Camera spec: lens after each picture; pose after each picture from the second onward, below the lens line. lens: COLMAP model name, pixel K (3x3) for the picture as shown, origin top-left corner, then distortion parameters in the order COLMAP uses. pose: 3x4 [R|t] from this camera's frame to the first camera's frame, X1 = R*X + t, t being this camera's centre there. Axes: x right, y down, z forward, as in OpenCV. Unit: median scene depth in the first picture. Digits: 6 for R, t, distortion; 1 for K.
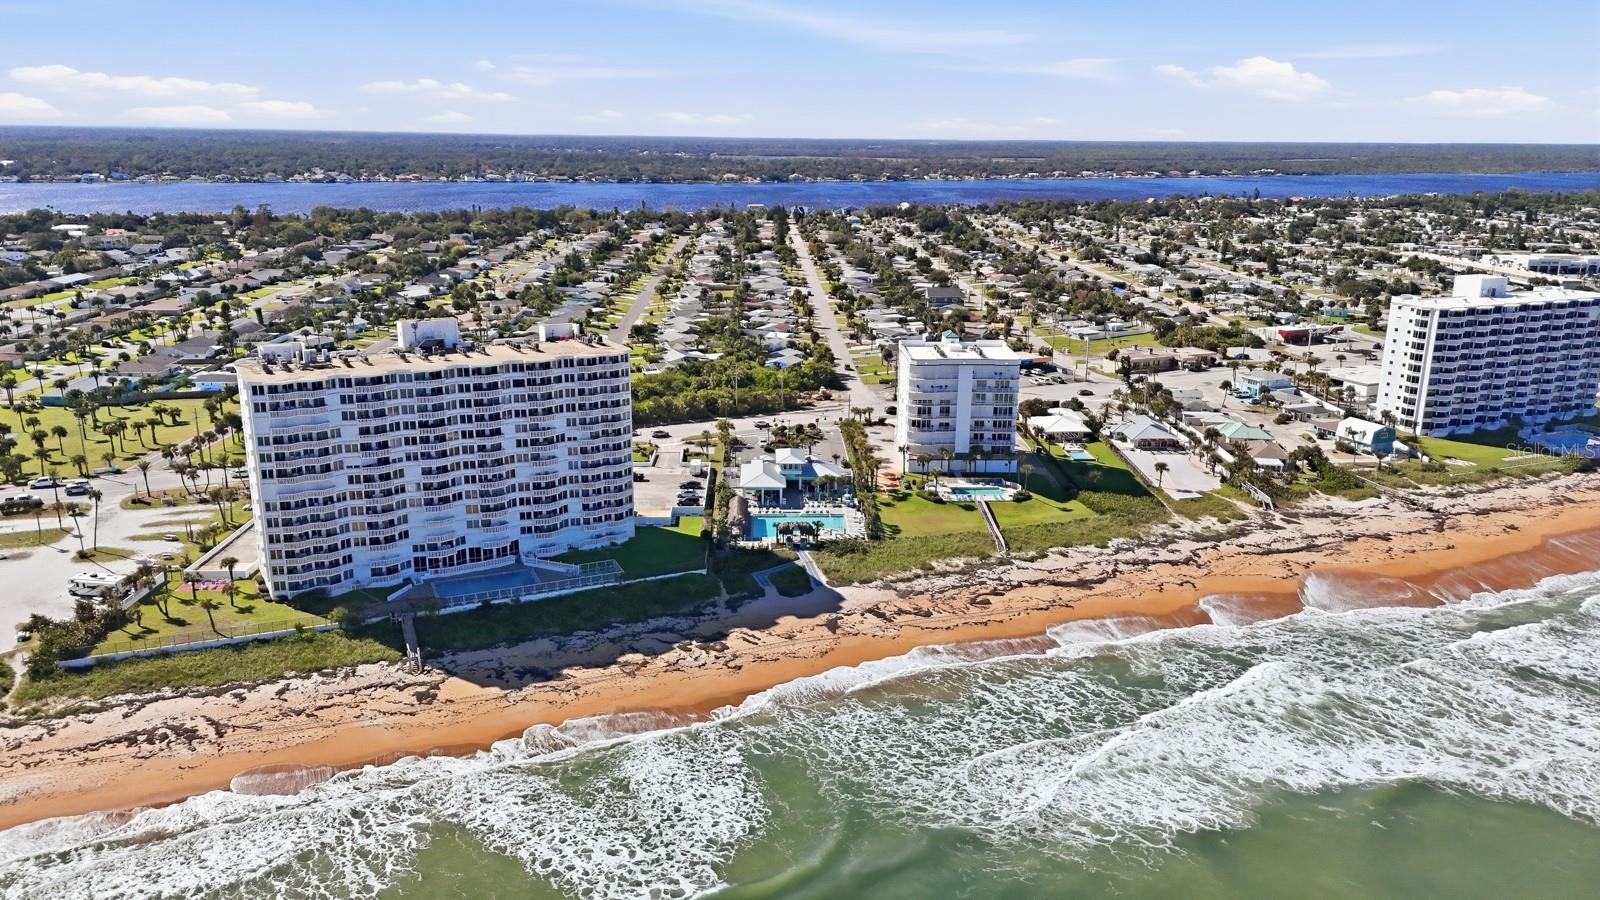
lens RADIAL K [[1170.5, 0, 803.4], [0, 1170.5, 447.4], [0, 0, 1]] dist [0.097911, -0.131120]
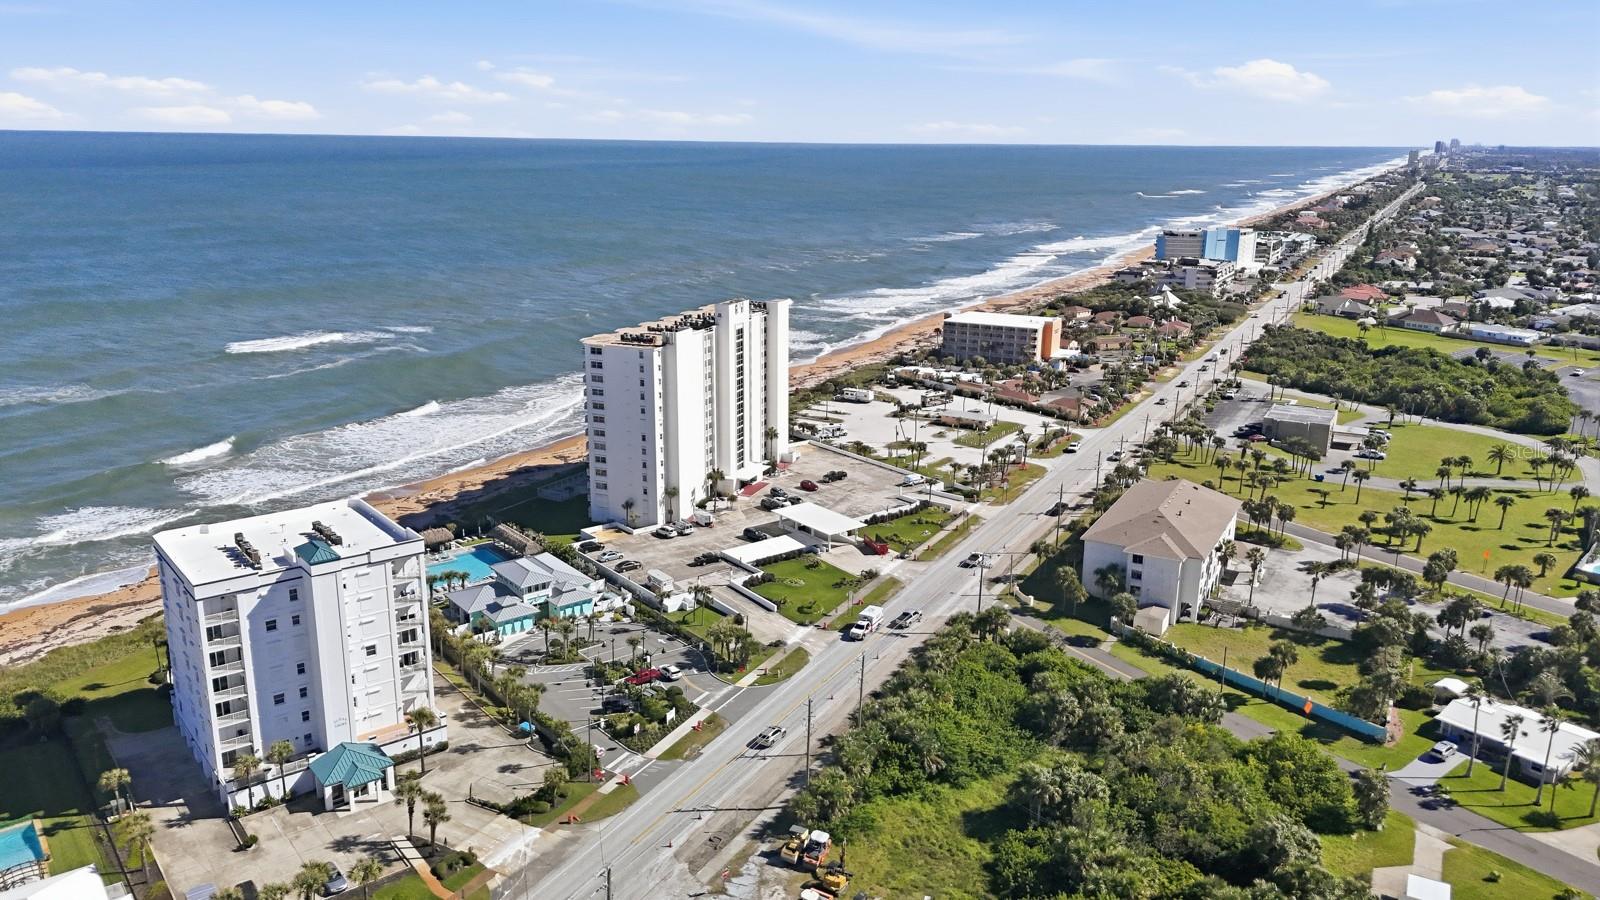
lens RADIAL K [[1170.5, 0, 803.4], [0, 1170.5, 447.4], [0, 0, 1]] dist [0.097911, -0.131120]
pose [[-0.805497, 0.131170, -0.577900, 0.284175], [-0.172972, 0.880687, 0.440989, -0.450566], [0.566794, 0.455177, -0.686702, 1.695417]]
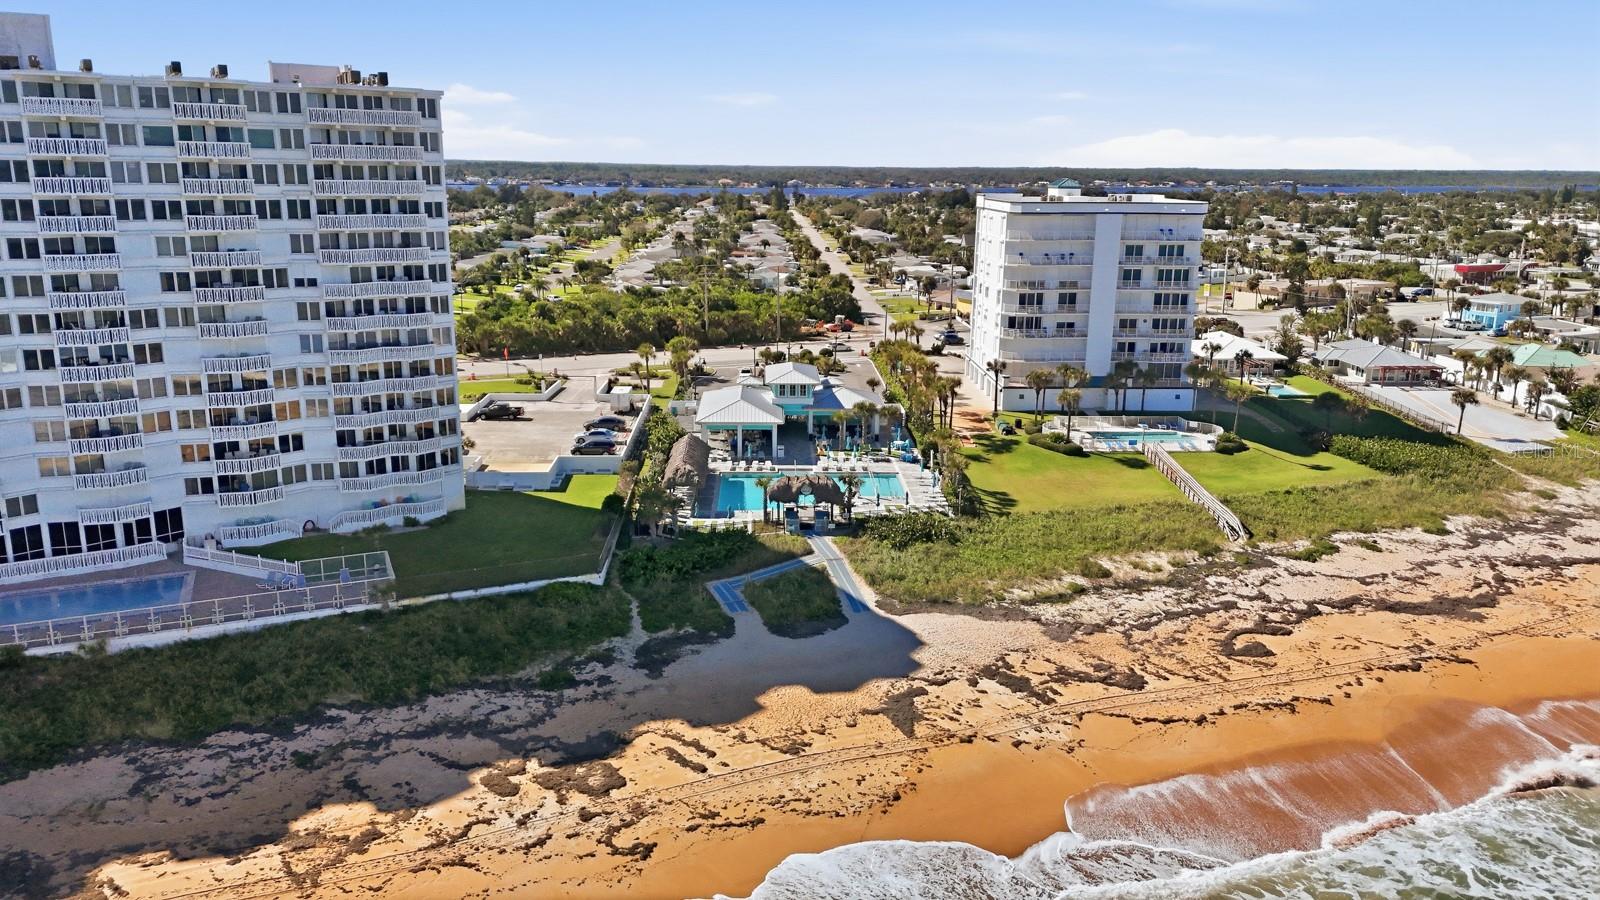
lens RADIAL K [[1170.5, 0, 803.4], [0, 1170.5, 447.4], [0, 0, 1]] dist [0.097911, -0.131120]
pose [[0.999998, 0.000895, 0.001531, -0.007285], [-0.000857, 0.999699, -0.024499, 0.059503], [-0.001553, 0.024498, 0.999699, 0.492123]]
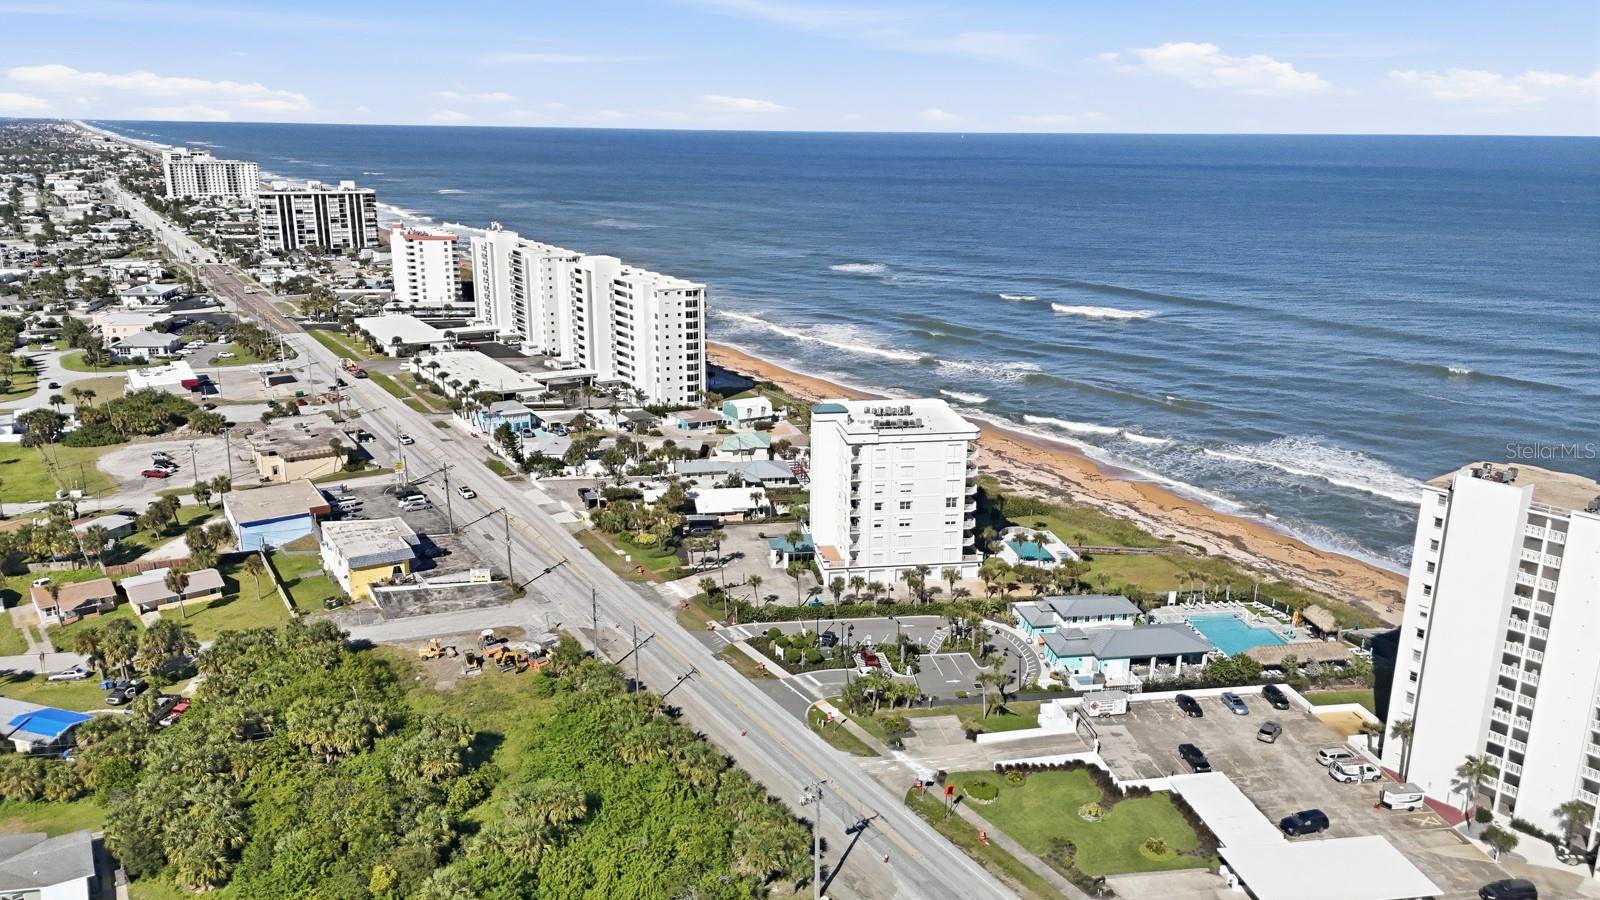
lens RADIAL K [[1170.5, 0, 803.4], [0, 1170.5, 447.4], [0, 0, 1]] dist [0.097911, -0.131120]
pose [[-0.118645, -0.274018, 0.954378, -0.667054], [0.246563, 0.922932, 0.295641, -0.345355], [-0.961837, 0.270391, -0.041938, 1.257152]]
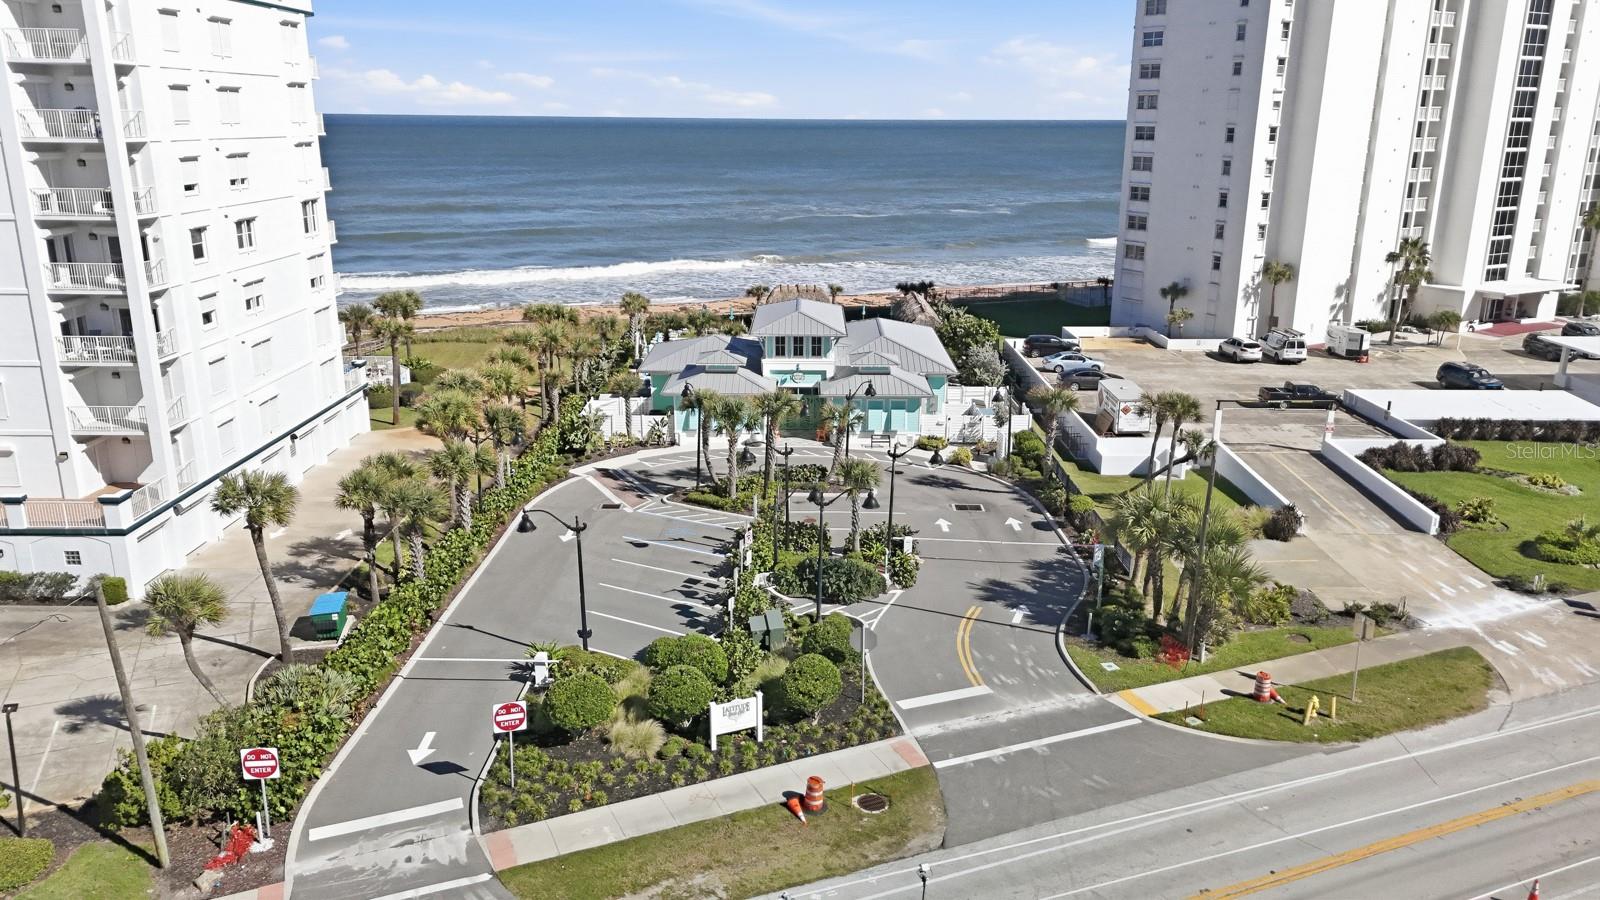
lens RADIAL K [[1170.5, 0, 803.4], [0, 1170.5, 447.4], [0, 0, 1]] dist [0.097911, -0.131120]
pose [[-0.999000, -0.028588, 0.034364, -0.026933], [-0.007067, 0.860100, 0.510076, -0.135241], [-0.044139, 0.509323, -0.859443, 1.394468]]
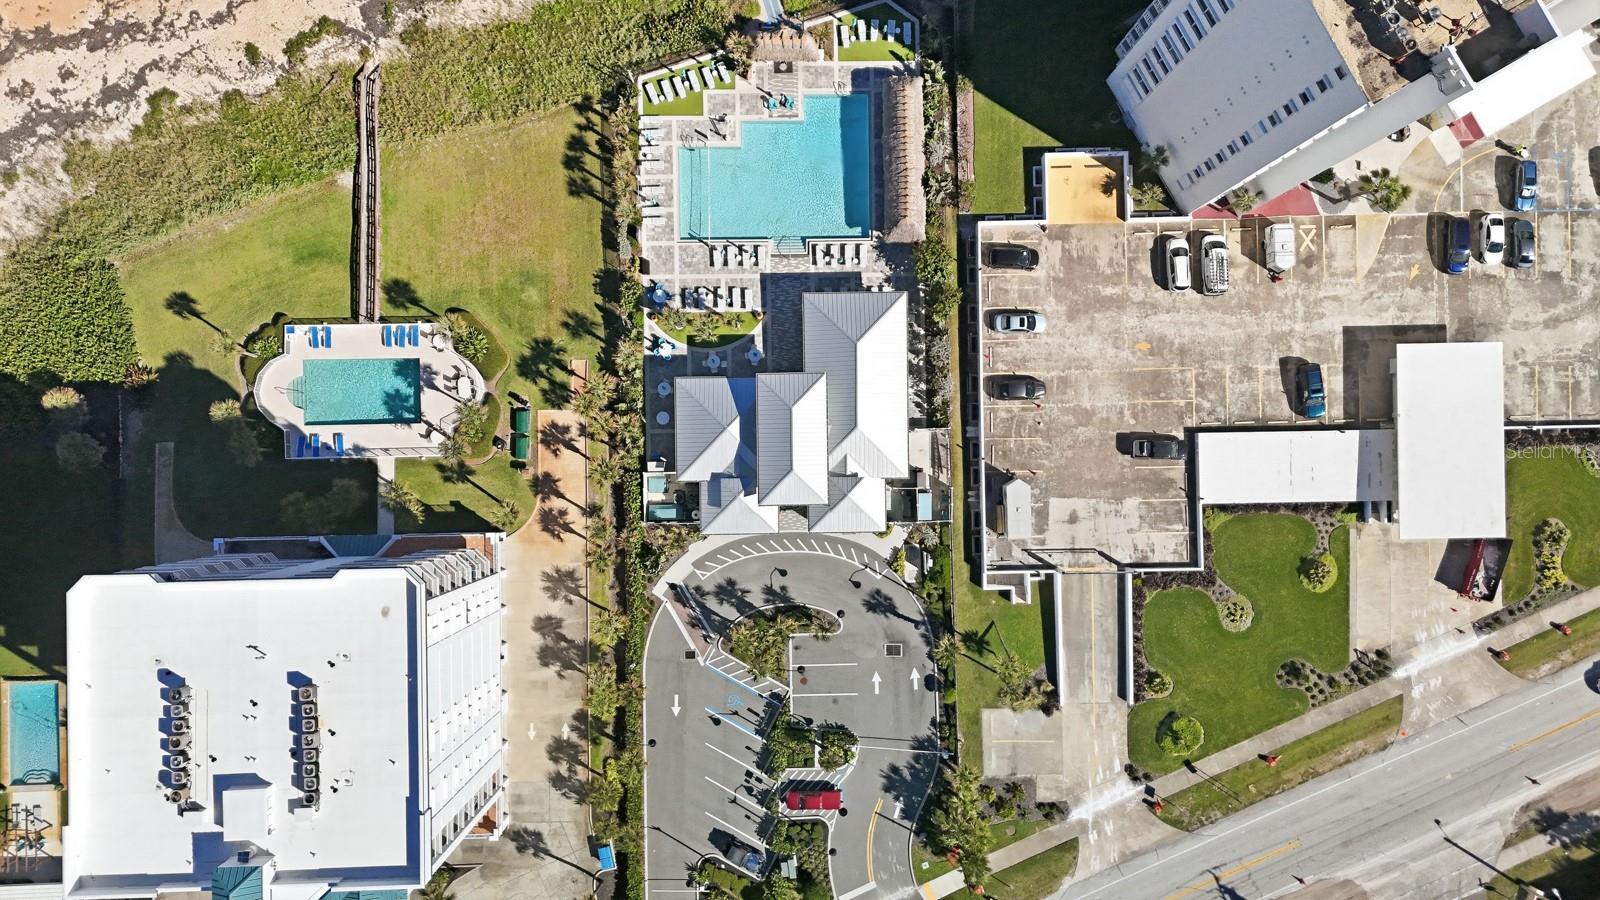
lens RADIAL K [[1170.5, 0, 803.4], [0, 1170.5, 447.4], [0, 0, 1]] dist [0.097911, -0.131120]
pose [[-0.999389, -0.023921, -0.025475, -0.005443], [-0.018570, -0.254014, 0.967022, -0.423913], [-0.029603, 0.966905, 0.253415, 0.968320]]
